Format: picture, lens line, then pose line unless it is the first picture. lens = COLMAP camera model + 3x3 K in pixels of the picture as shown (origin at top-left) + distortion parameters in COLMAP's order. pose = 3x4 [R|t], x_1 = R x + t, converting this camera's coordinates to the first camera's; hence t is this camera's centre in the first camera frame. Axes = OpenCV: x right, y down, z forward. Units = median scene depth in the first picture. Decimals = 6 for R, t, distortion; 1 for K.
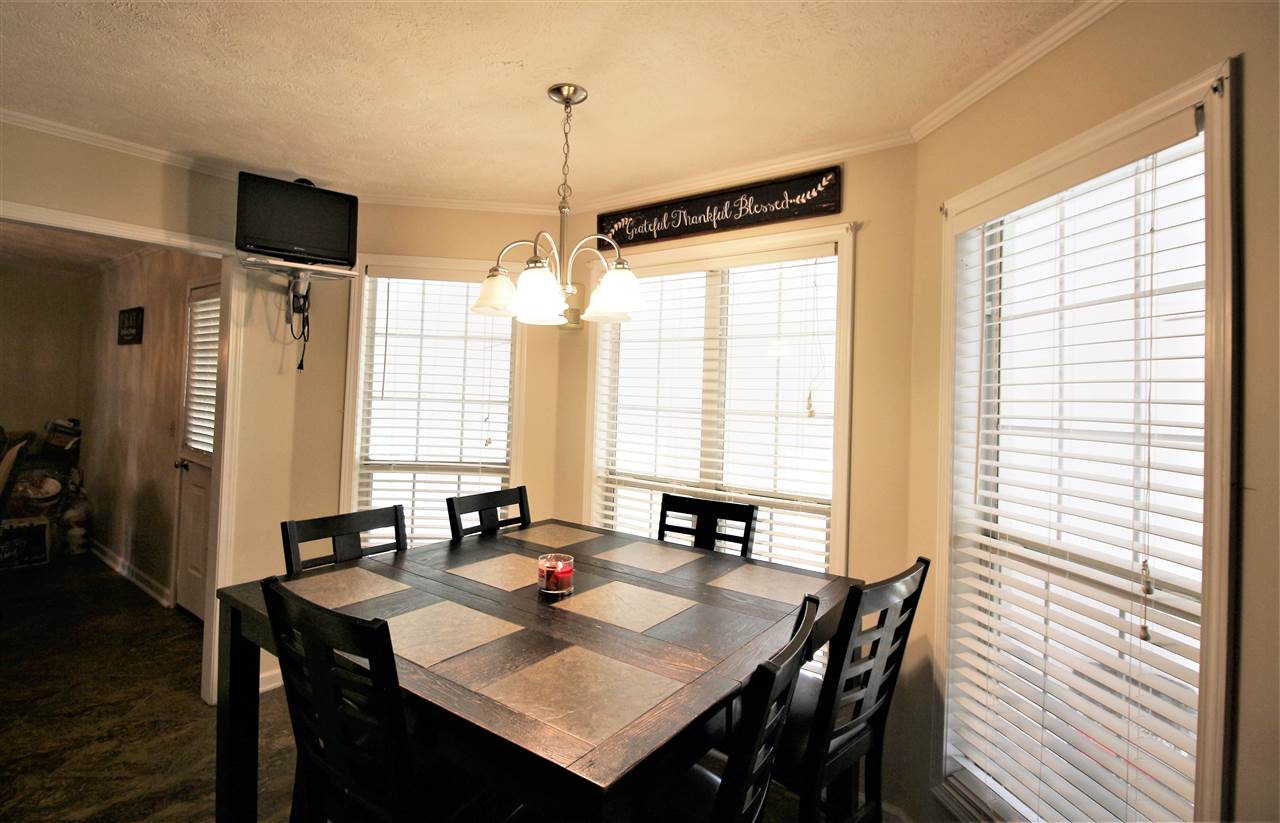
lens RADIAL K [[631.0, 0, 612.6], [0, 631.0, 390.3], [0, 0, 1]] dist [0.001160, -0.002147]
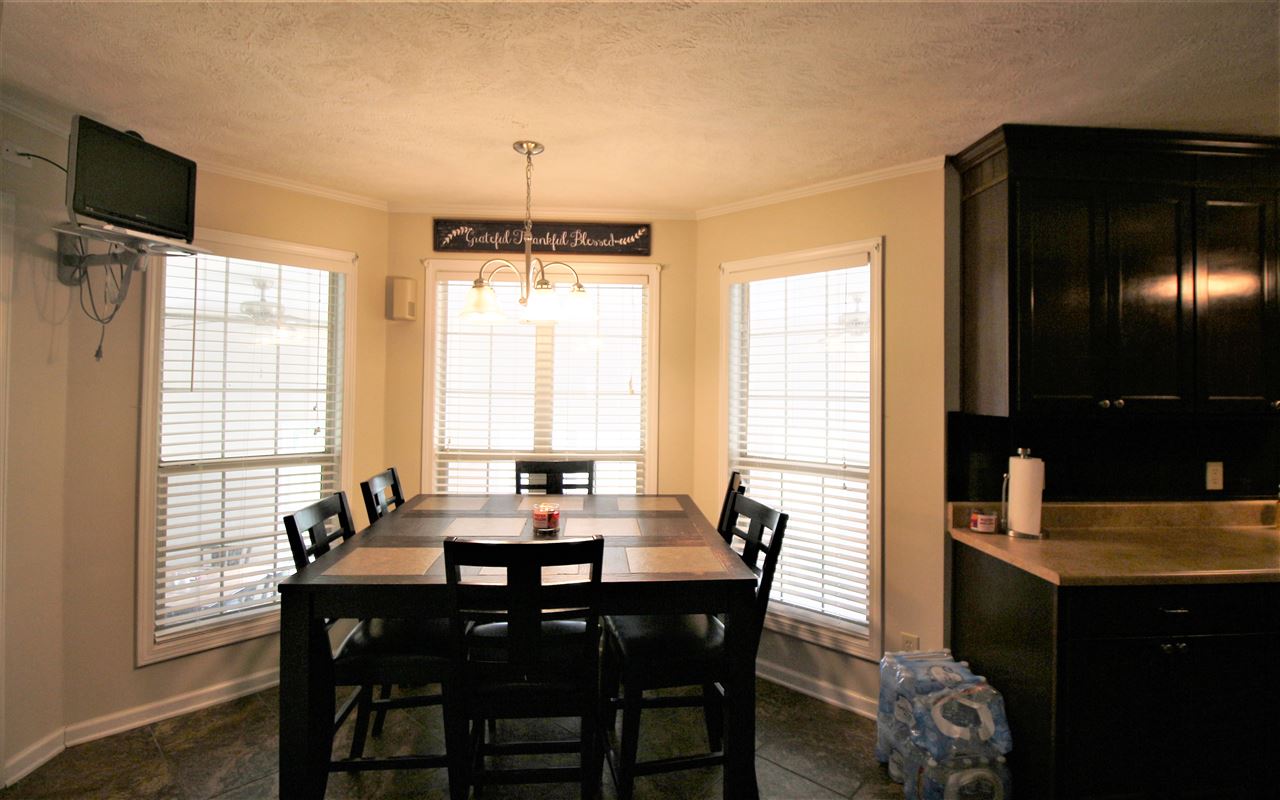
lens RADIAL K [[606.9, 0, 641.7], [0, 606.9, 388.6], [0, 0, 1]] dist [-0.005908, -0.001971]
pose [[0.750851, -0.027617, 0.659894, -0.520994], [0.005042, 0.999336, 0.036086, -0.018714], [-0.660452, -0.023768, 0.750492, -0.054566]]
